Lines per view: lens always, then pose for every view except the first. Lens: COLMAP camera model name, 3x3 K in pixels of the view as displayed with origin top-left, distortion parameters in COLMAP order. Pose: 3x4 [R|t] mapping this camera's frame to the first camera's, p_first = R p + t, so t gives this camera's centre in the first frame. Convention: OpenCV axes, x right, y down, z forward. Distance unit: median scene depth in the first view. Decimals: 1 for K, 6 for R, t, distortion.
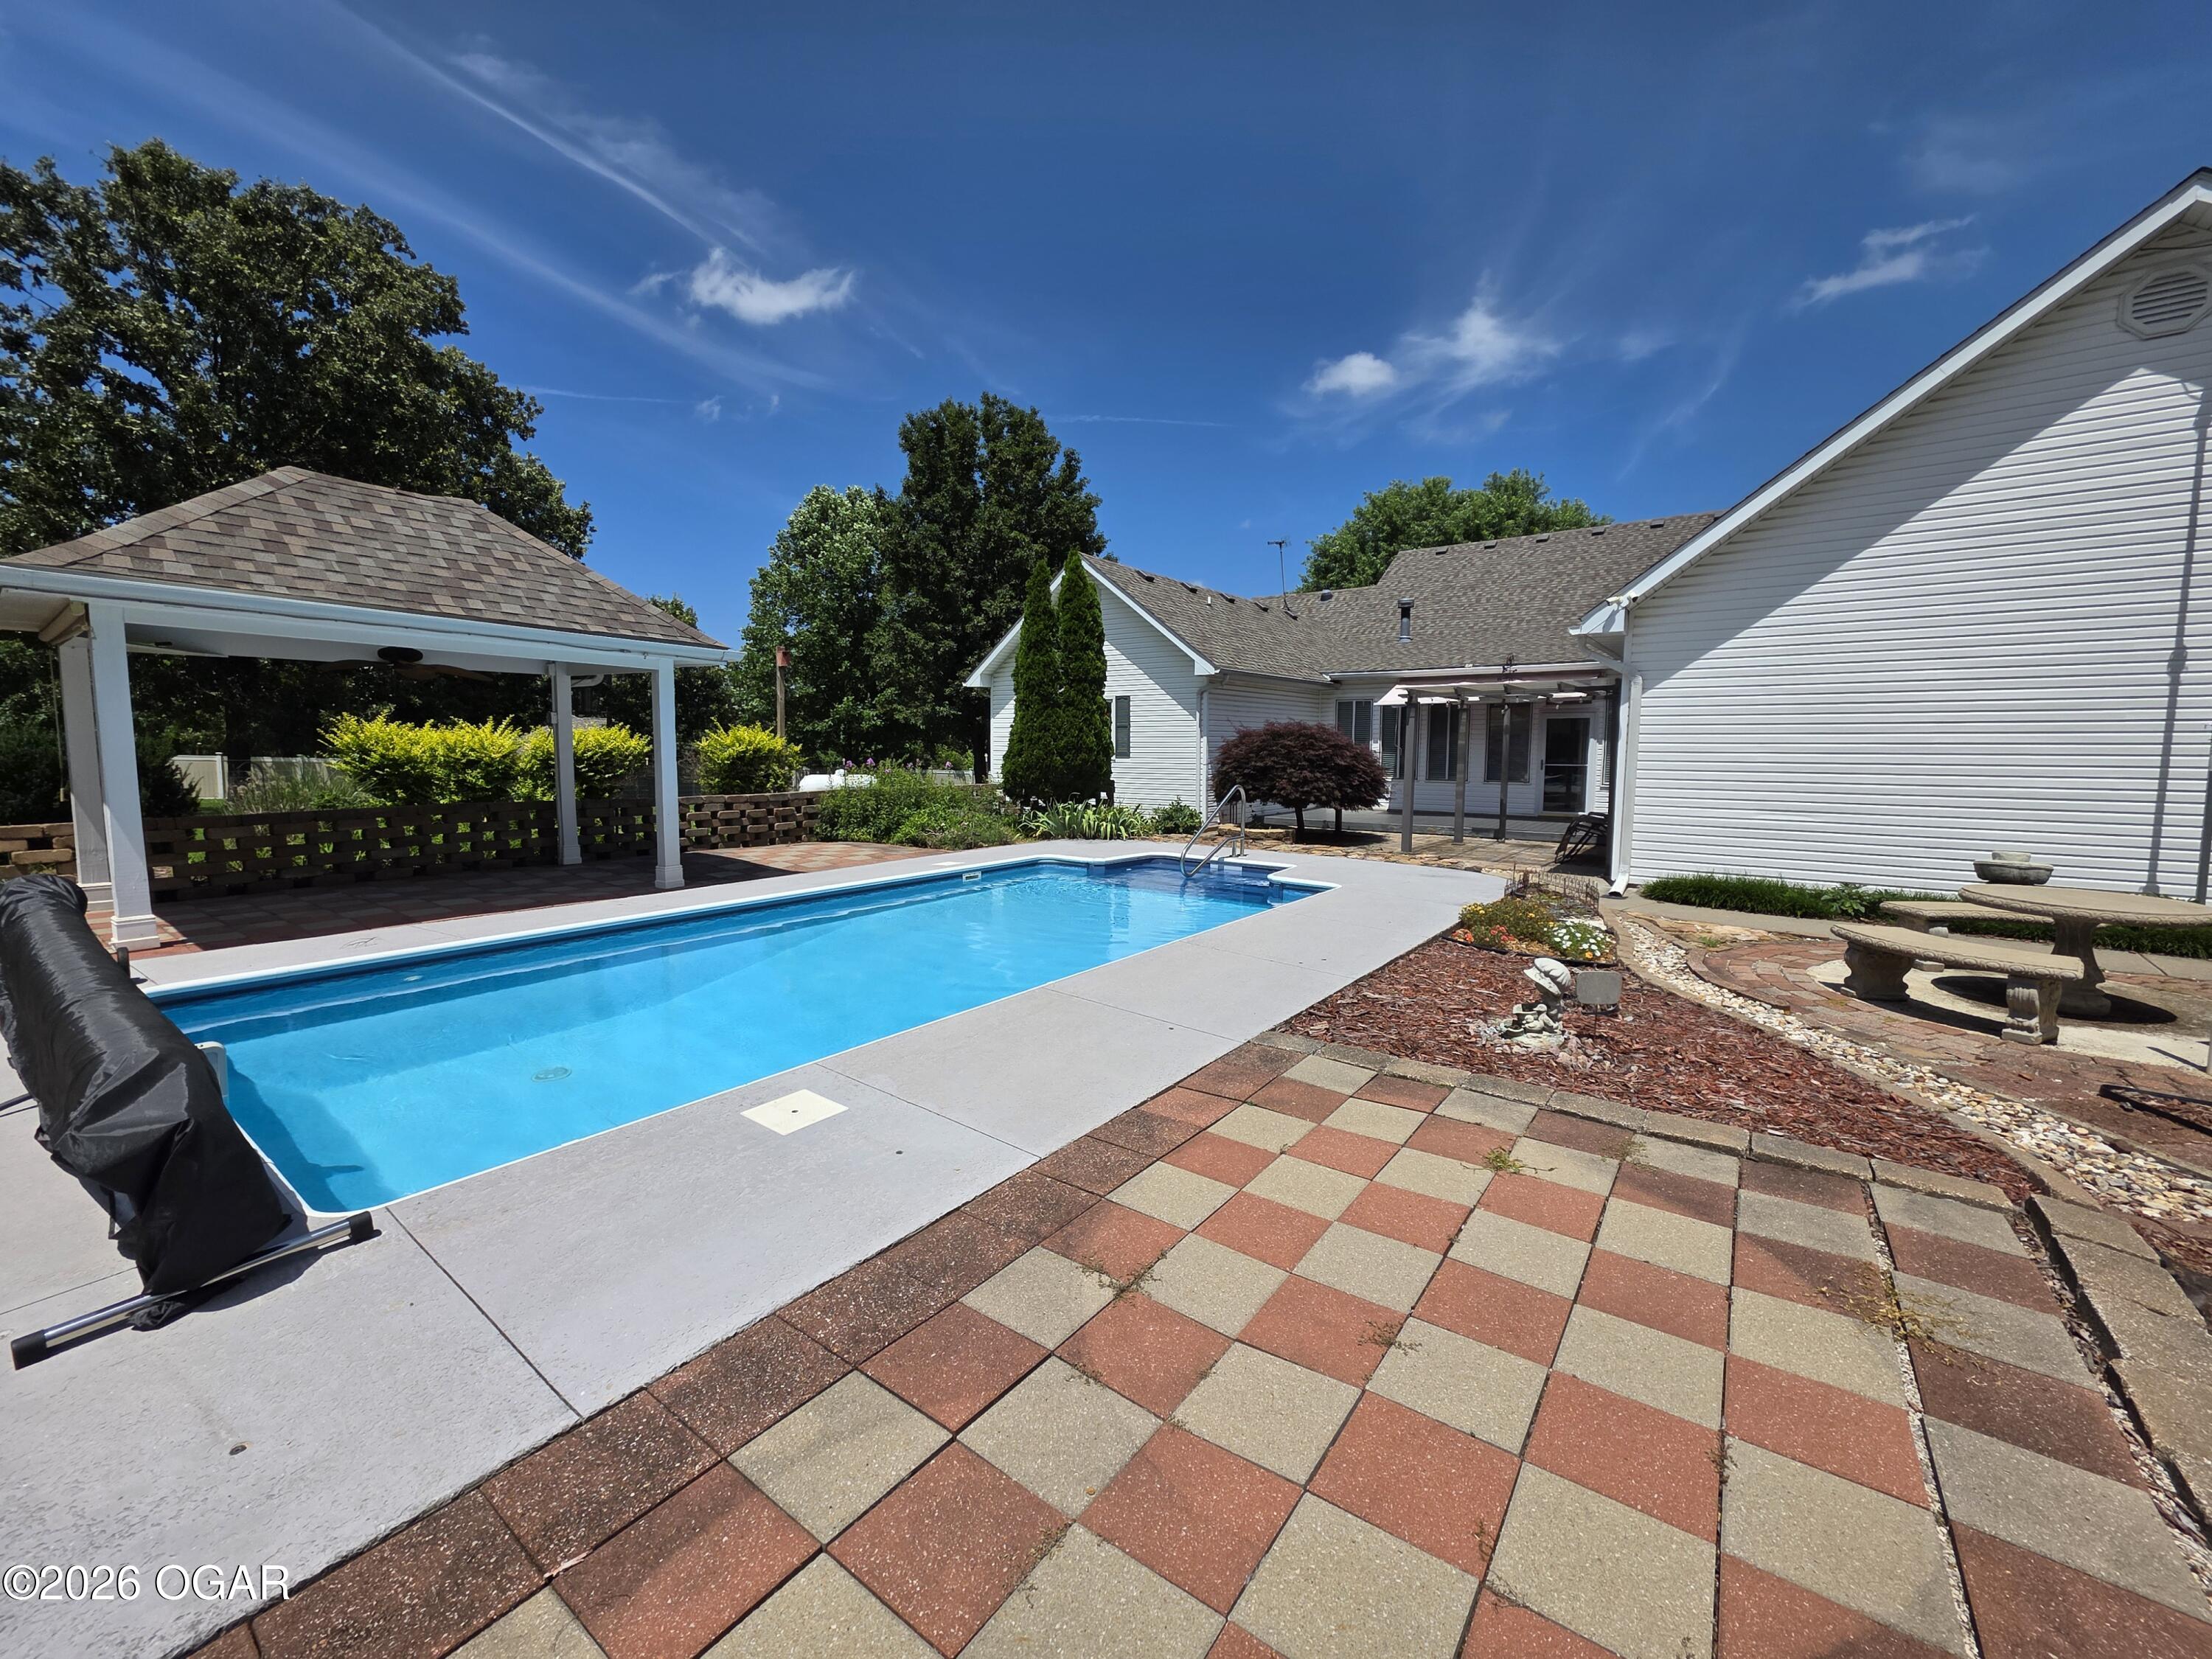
lens RADIAL K [[882.6, 0, 1102.9], [0, 882.6, 820.5], [0, 0, 1]] dist [0.001113, 0.000210]
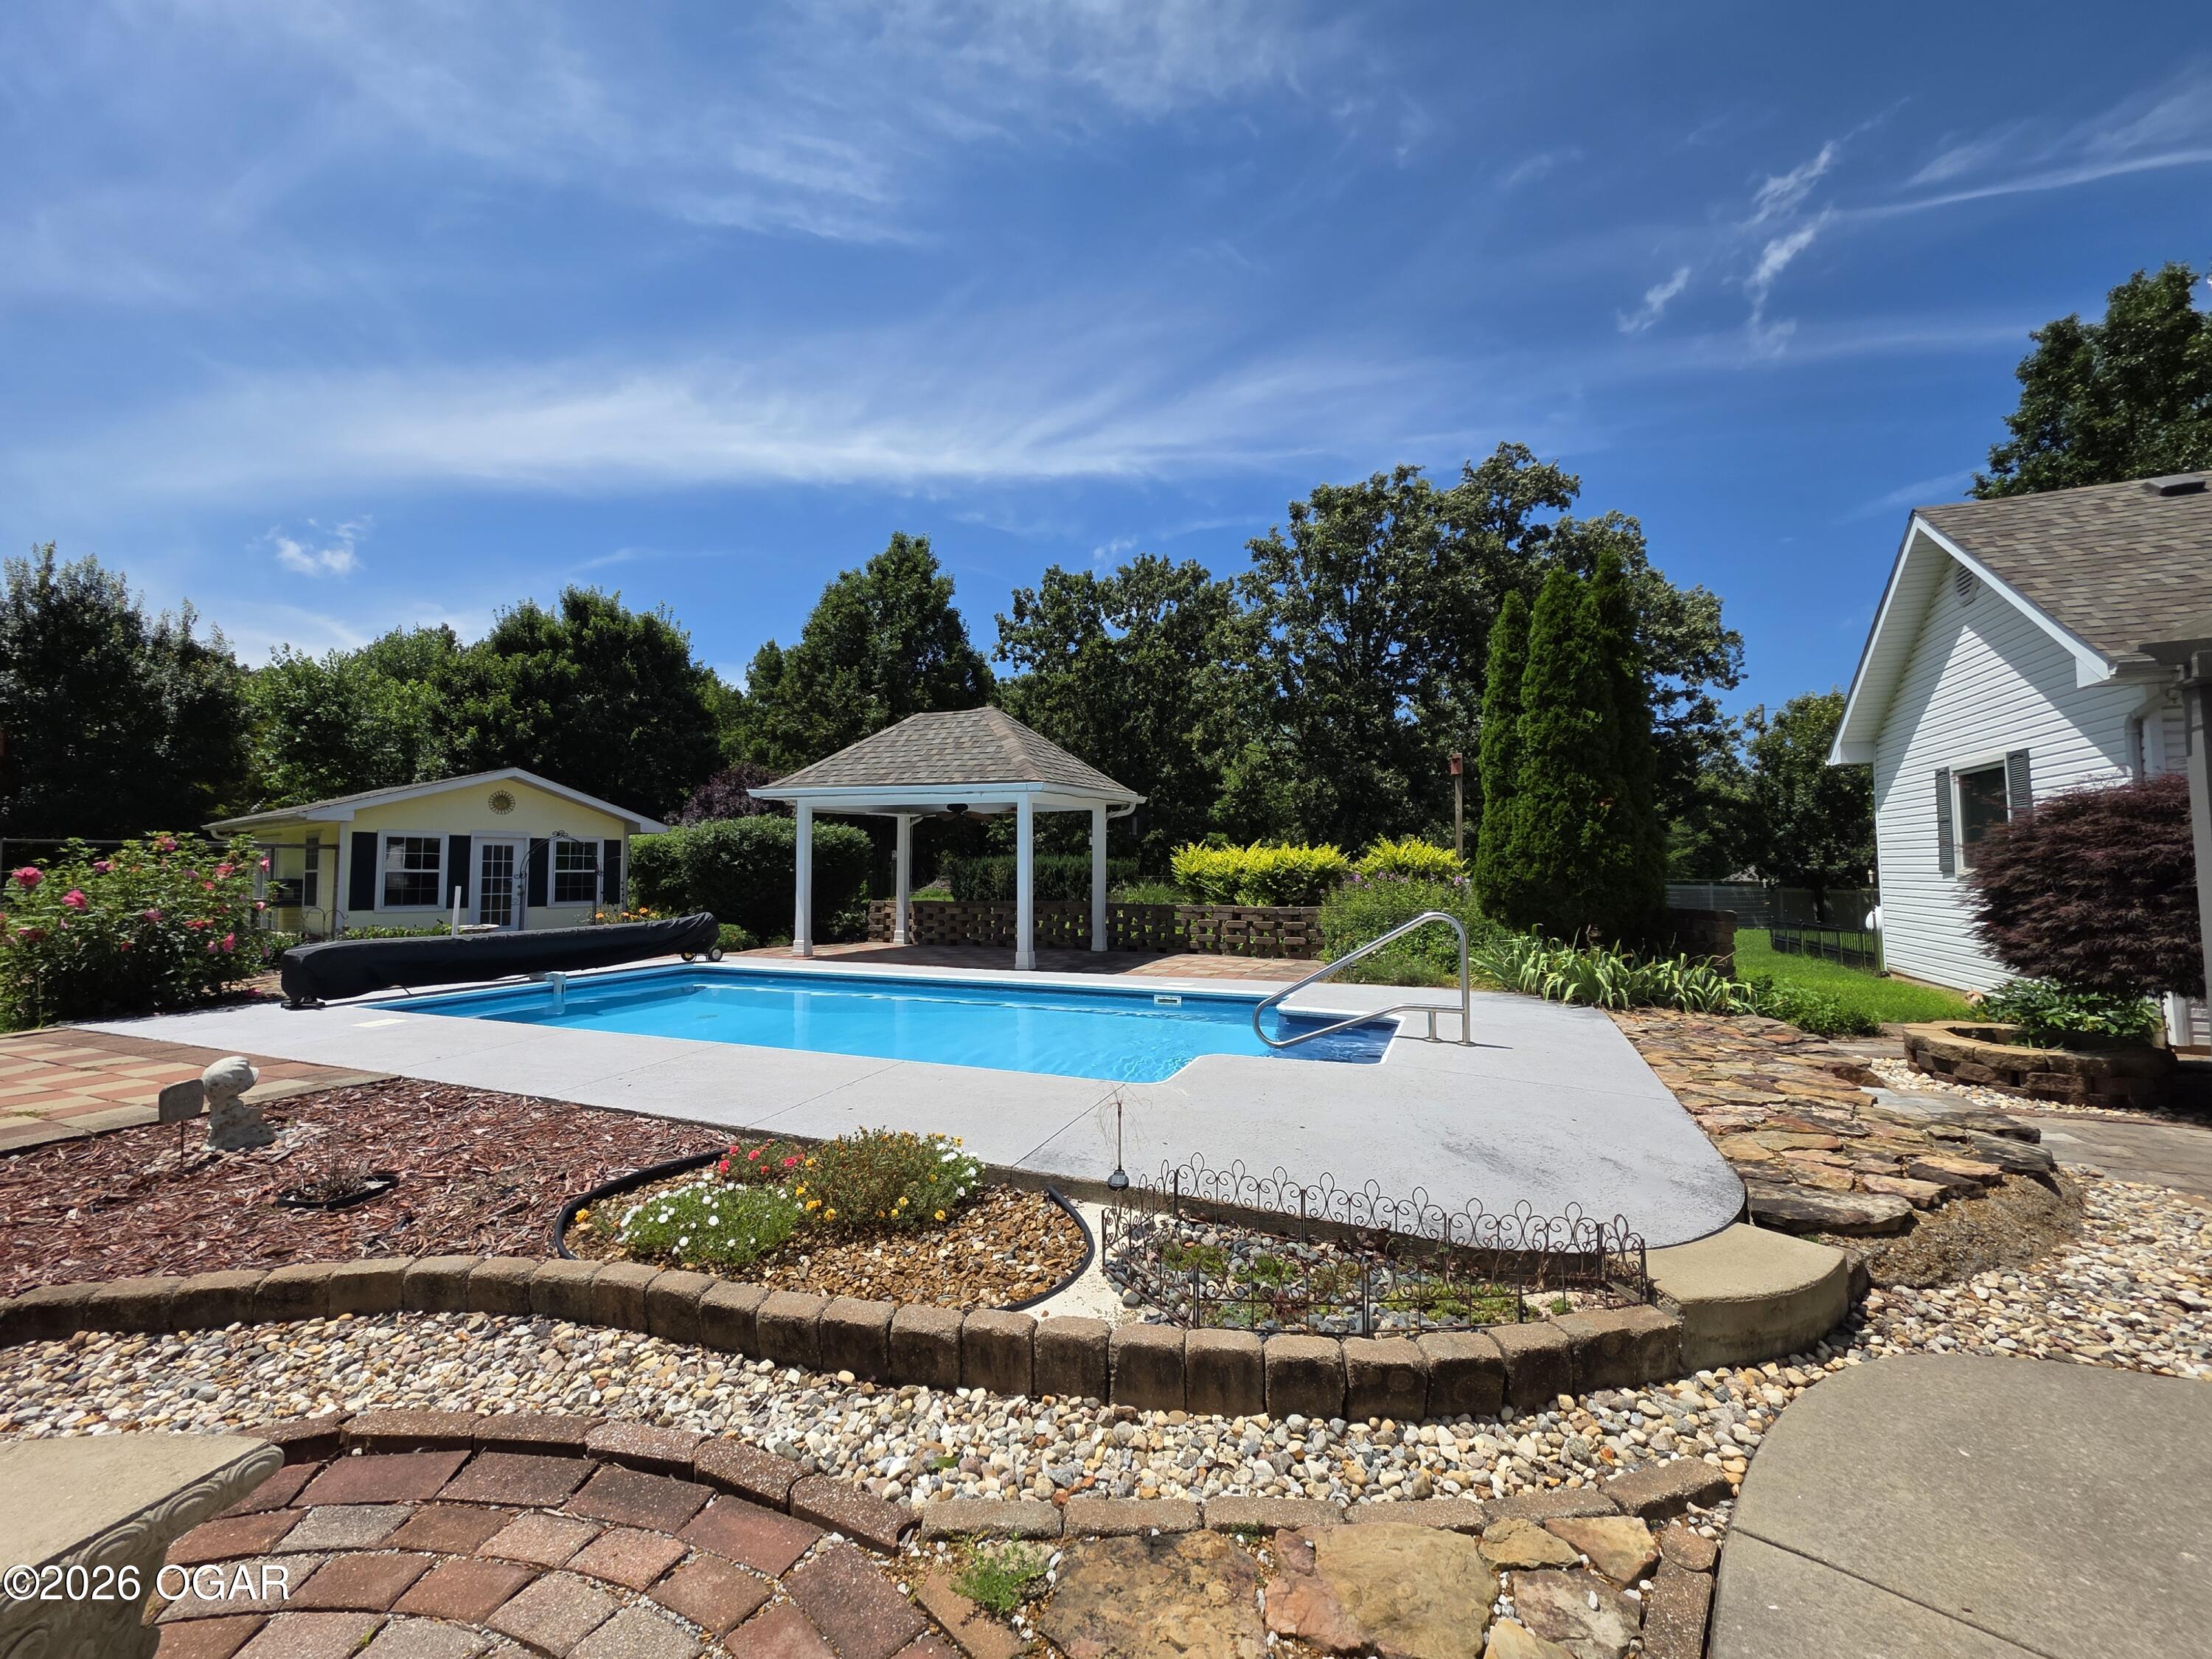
lens RADIAL K [[882.6, 0, 1102.9], [0, 882.6, 820.5], [0, 0, 1]] dist [0.001113, 0.000210]
pose [[0.228330, -0.060677, -0.971691, 0.583866], [-0.077995, 0.993708, -0.080379, -0.032929], [0.970455, 0.094140, 0.222161, 0.588256]]
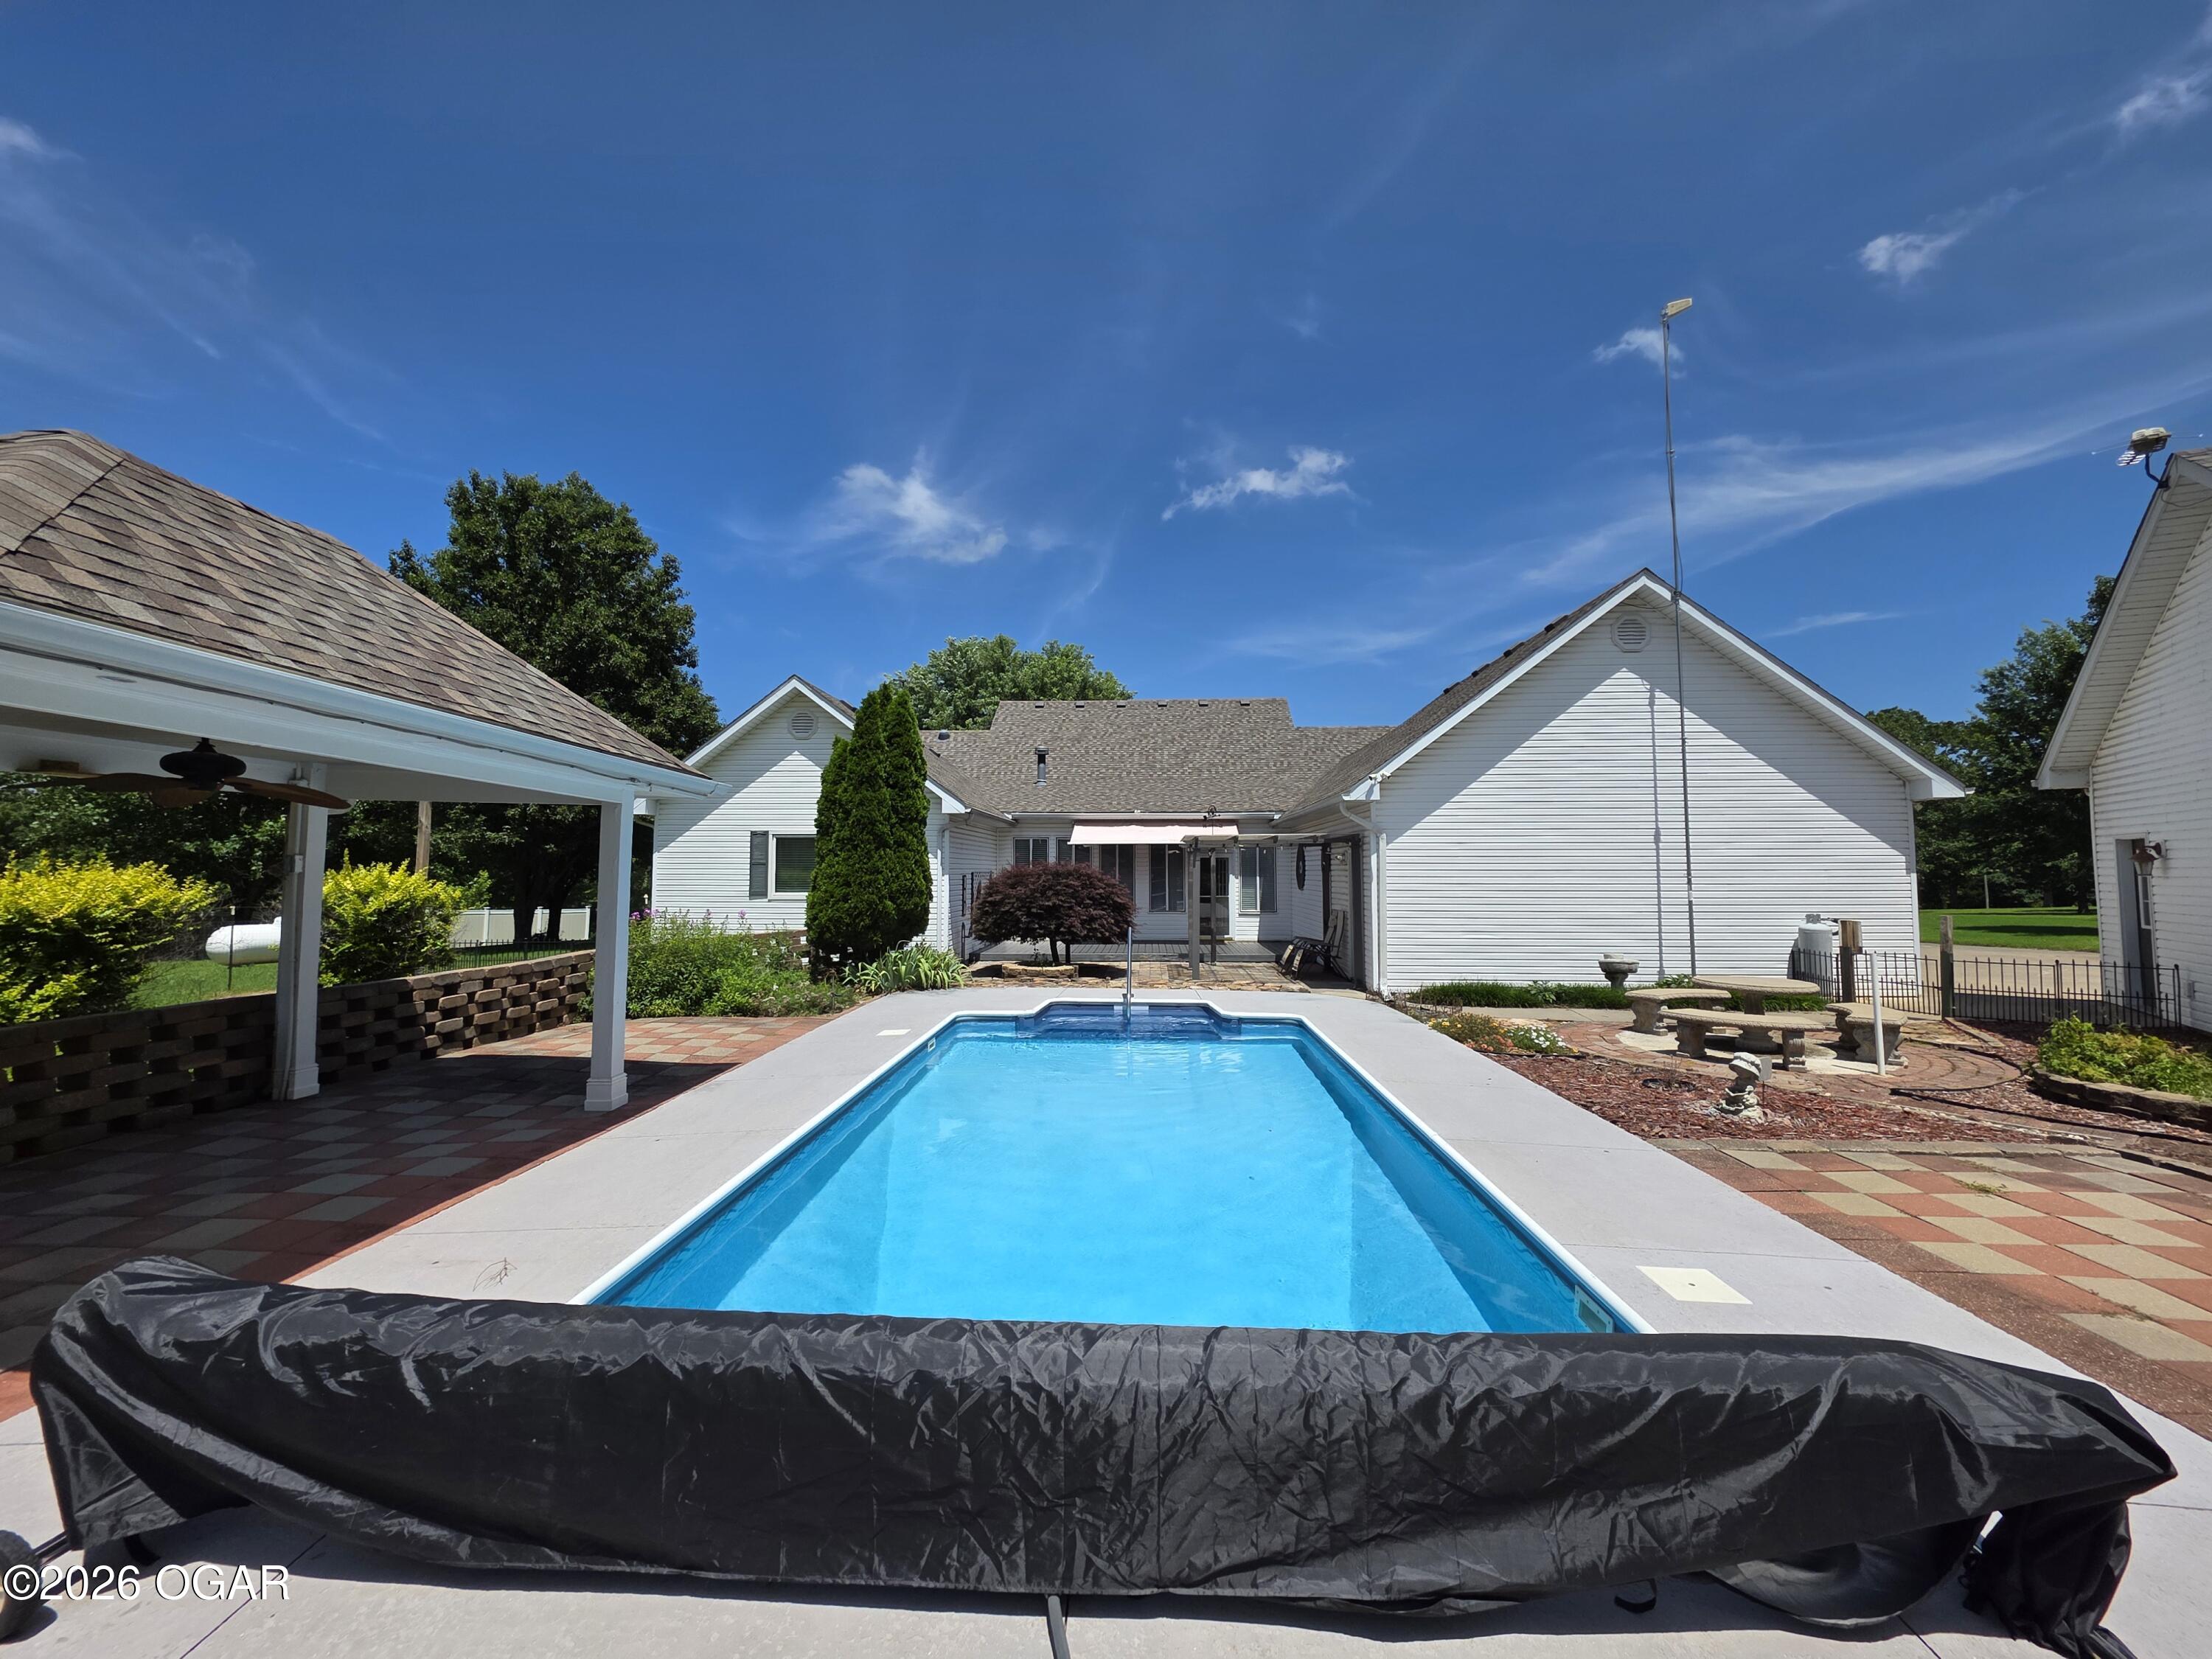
lens RADIAL K [[882.6, 0, 1102.9], [0, 882.6, 820.5], [0, 0, 1]] dist [0.001113, 0.000210]
pose [[0.827104, 0.029602, 0.561268, -0.414345], [0.050209, 0.990728, -0.126242, -0.031120], [-0.559801, 0.132597, 0.817949, 0.127331]]
